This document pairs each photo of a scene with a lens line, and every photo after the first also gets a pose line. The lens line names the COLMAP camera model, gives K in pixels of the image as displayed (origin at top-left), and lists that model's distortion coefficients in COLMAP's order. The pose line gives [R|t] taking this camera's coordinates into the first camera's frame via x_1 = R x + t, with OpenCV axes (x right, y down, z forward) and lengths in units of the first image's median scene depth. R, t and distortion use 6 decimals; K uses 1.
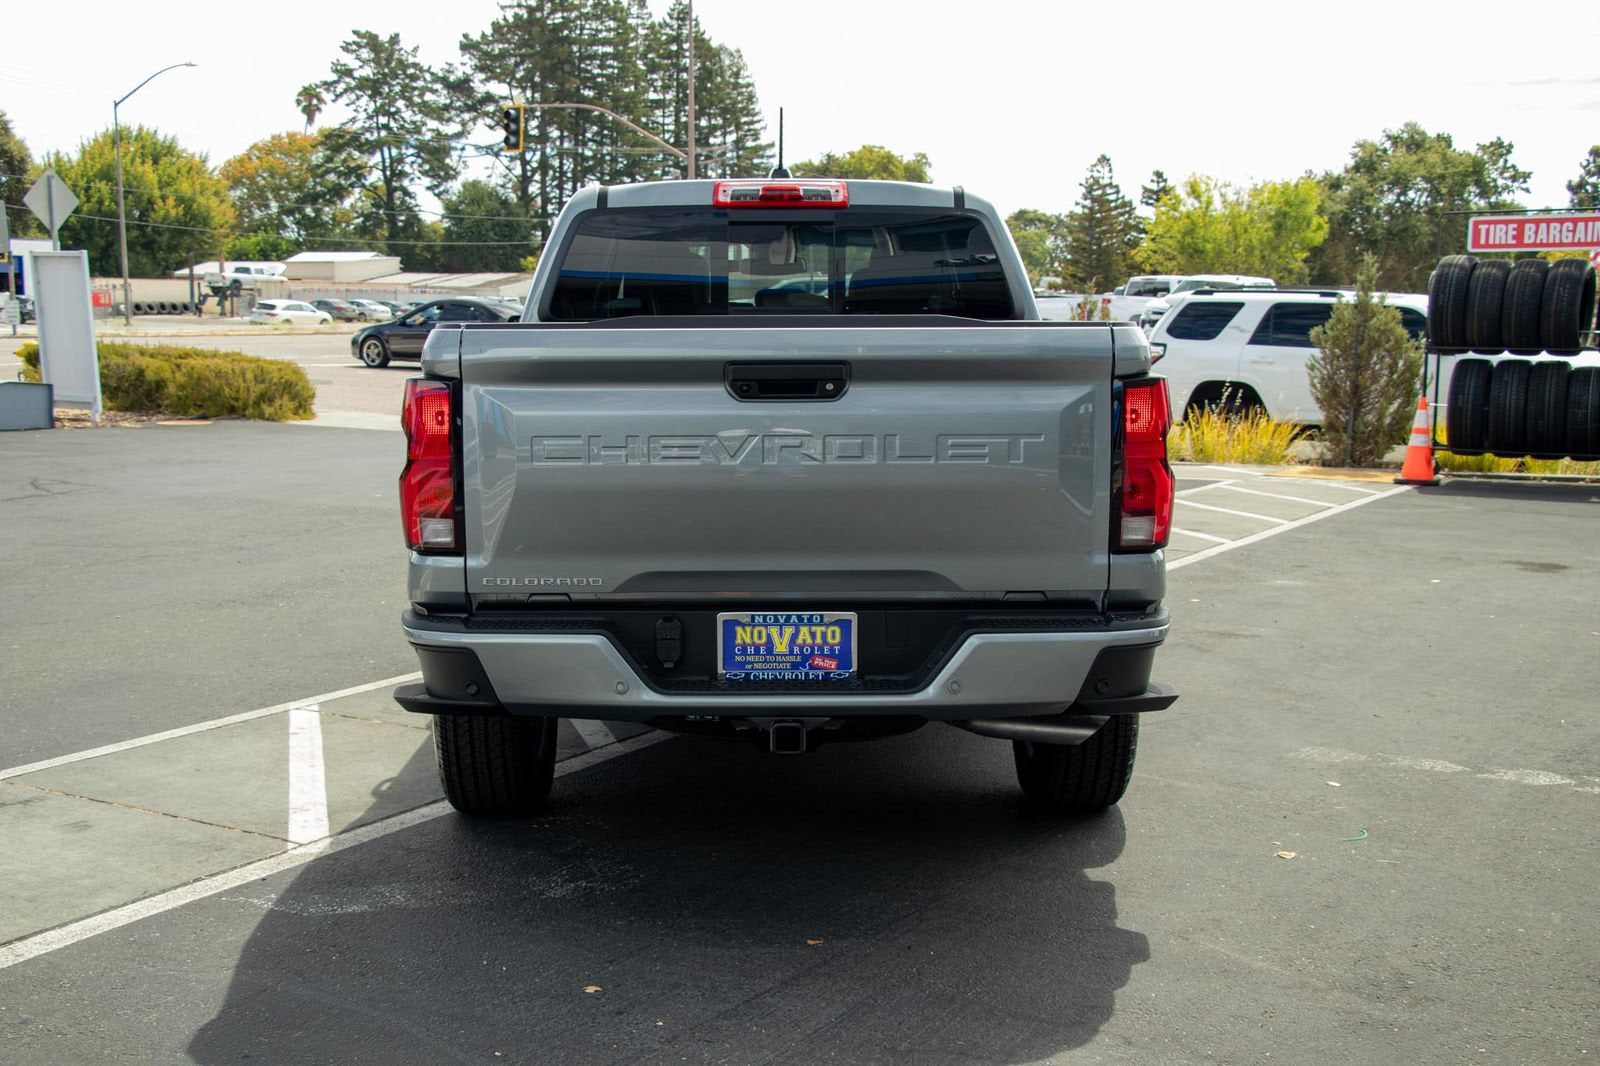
lens RADIAL K [[1998.0, 0, 800.0], [0, 1998.0, 533.0], [0, 0, 1]] dist [-0.104718, 0.627134]
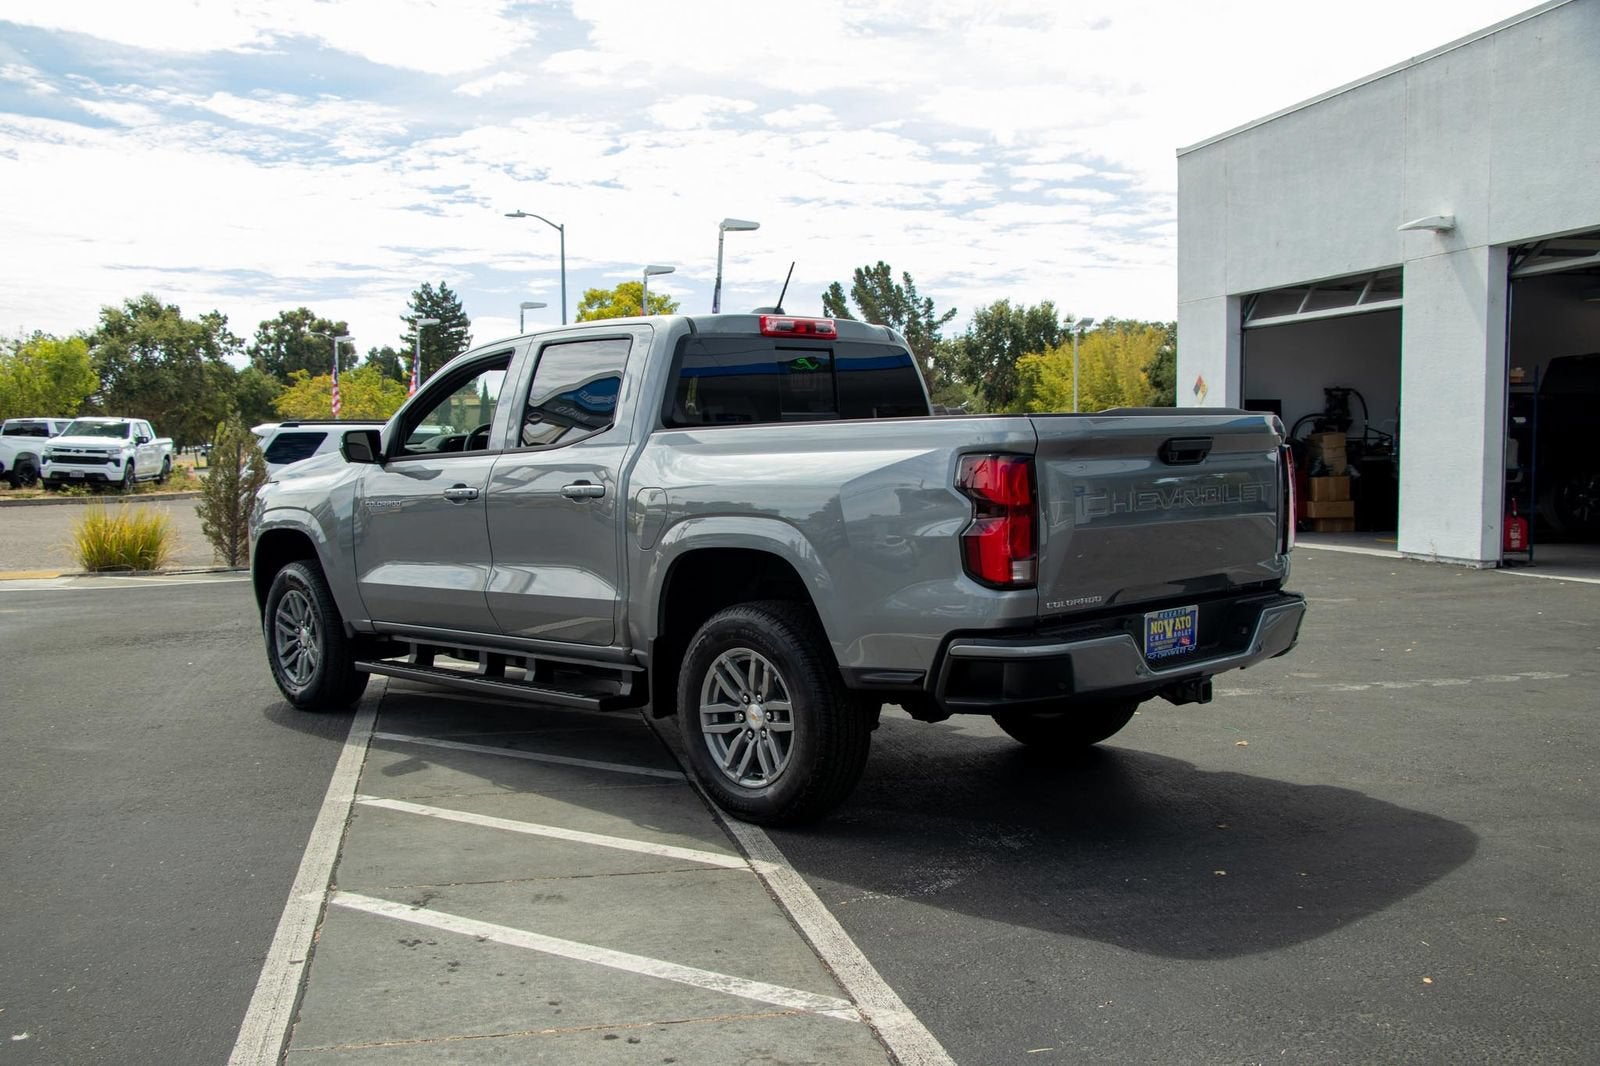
lens RADIAL K [[1610.6, 0, 800.0], [0, 1610.6, 533.0], [0, 0, 1]] dist [-0.110289, 0.319115]
pose [[0.719538, -0.056733, 0.692132, -0.096426], [0.097915, 0.994989, -0.020234, -0.001780], [-0.687516, 0.082329, 0.721488, 0.031965]]
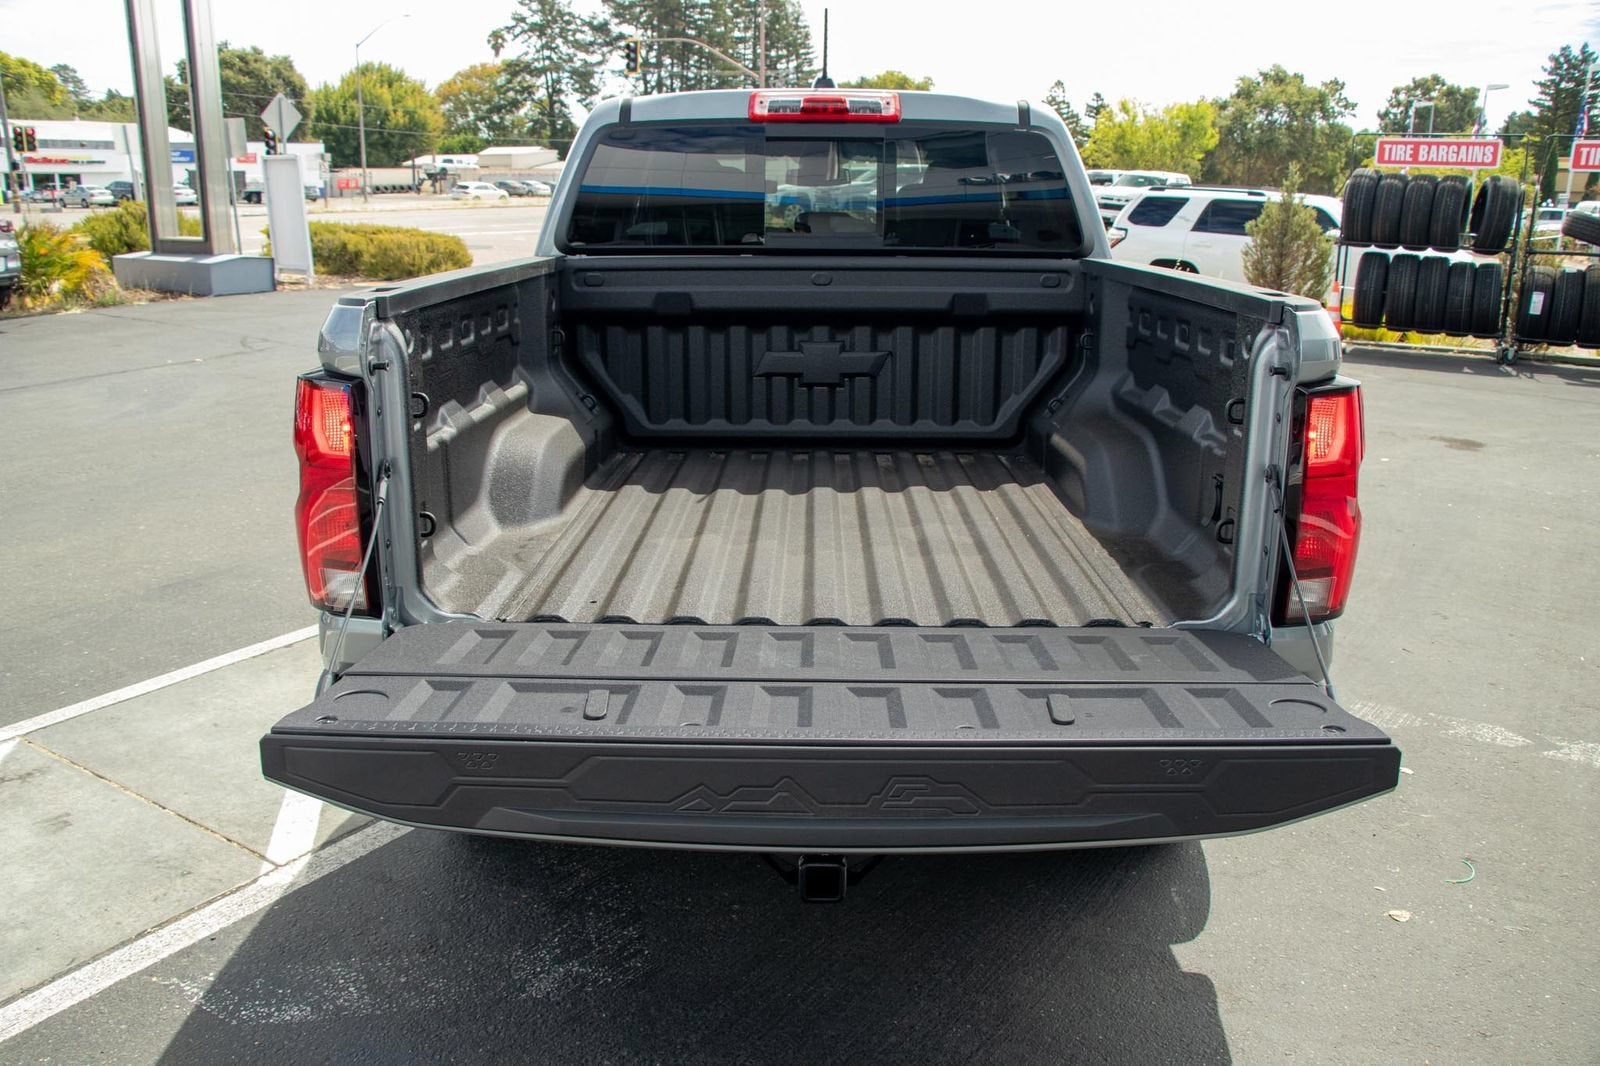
lens RADIAL K [[1337.9, 0, 800.0], [0, 1337.9, 533.0], [0, 0, 1]] dist [-0.202029, 0.191058]
pose [[0.999543, 0.014318, -0.026631, -0.000311], [-0.010259, 0.989122, 0.146738, -0.008742], [0.028443, -0.146397, 0.988817, 0.050745]]
